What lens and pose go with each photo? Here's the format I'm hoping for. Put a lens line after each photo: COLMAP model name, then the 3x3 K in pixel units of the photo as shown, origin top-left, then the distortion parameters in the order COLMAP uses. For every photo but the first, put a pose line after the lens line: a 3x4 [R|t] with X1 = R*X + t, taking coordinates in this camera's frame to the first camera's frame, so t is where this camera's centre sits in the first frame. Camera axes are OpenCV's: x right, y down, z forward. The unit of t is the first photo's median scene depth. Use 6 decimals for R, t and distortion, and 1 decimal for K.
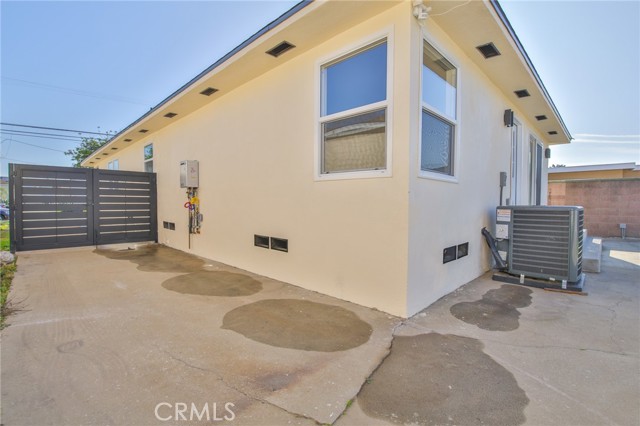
lens RADIAL K [[296.0, 0, 323.0], [0, 296.0, 208.8], [0, 0, 1]] dist [-0.005406, -0.001229]
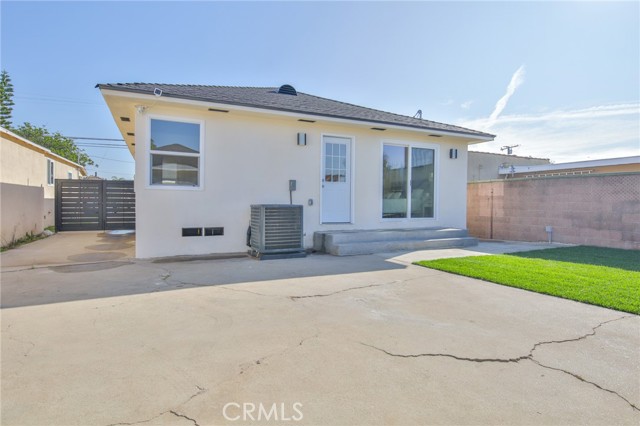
lens RADIAL K [[350.5, 0, 319.9], [0, 350.5, 209.6], [0, 0, 1]] dist [-0.001552, -0.000004]
pose [[0.936963, 0.008575, -0.349324, 0.731654], [-0.010570, 0.999937, -0.003805, 0.009467], [0.349270, 0.007258, 0.936994, -0.245219]]
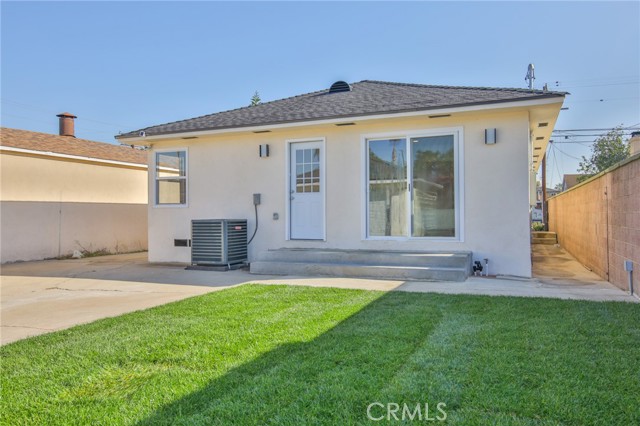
lens RADIAL K [[468.5, 0, 321.1], [0, 468.5, 214.4], [0, 0, 1]] dist [0.003409, -0.000315]
pose [[0.358253, -0.014567, -0.933511, 1.509114], [-0.017029, 0.999610, -0.022134, 0.005321], [0.933469, 0.023826, 0.357865, 0.312878]]
